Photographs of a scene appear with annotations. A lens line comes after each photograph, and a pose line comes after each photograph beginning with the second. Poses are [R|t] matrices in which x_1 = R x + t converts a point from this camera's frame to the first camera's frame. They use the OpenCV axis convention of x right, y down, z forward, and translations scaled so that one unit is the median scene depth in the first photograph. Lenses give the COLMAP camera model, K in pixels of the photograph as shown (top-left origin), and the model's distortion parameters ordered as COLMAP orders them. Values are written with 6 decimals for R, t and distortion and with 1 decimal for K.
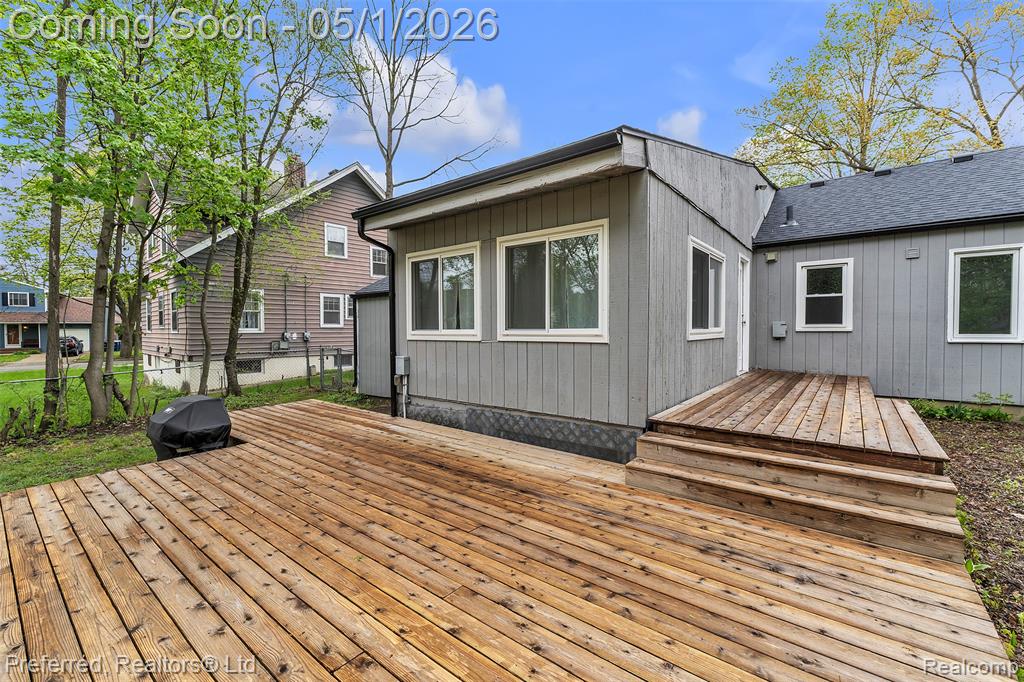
lens RADIAL K [[429.3, 0, 512.0], [0, 429.3, 341.0], [0, 0, 1]] dist [0.003239, 0.000188]
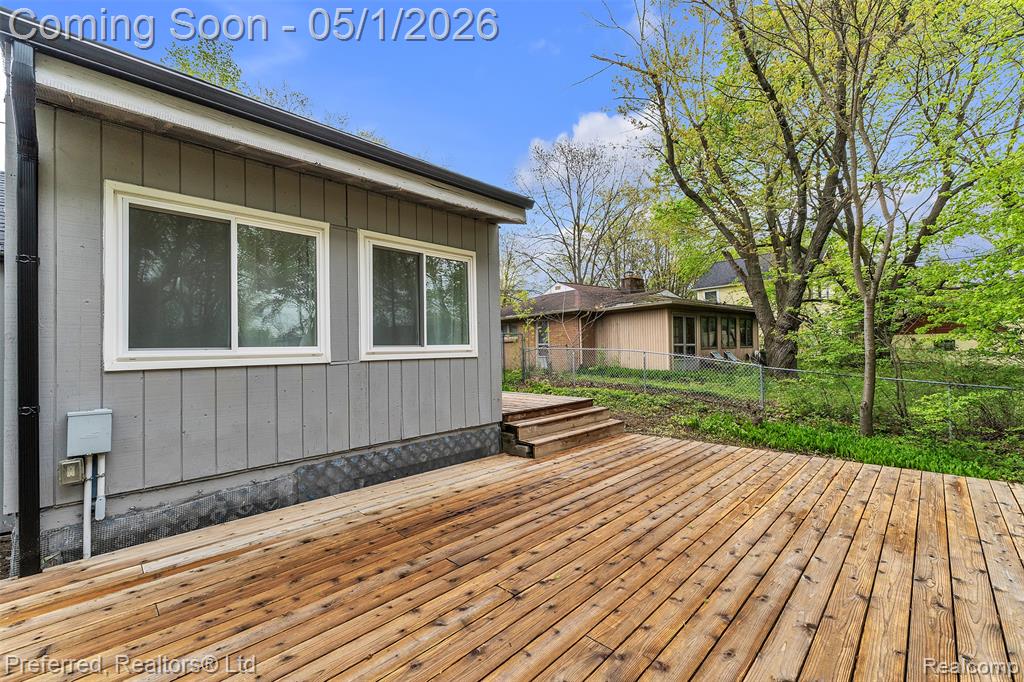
lens RADIAL K [[429.3, 0, 512.0], [0, 429.3, 341.0], [0, 0, 1]] dist [0.003239, 0.000188]
pose [[0.103921, 0.024105, 0.994293, -0.874778], [0.050283, 0.998300, -0.029457, 0.000699], [-0.993314, 0.053057, 0.102532, 0.734812]]
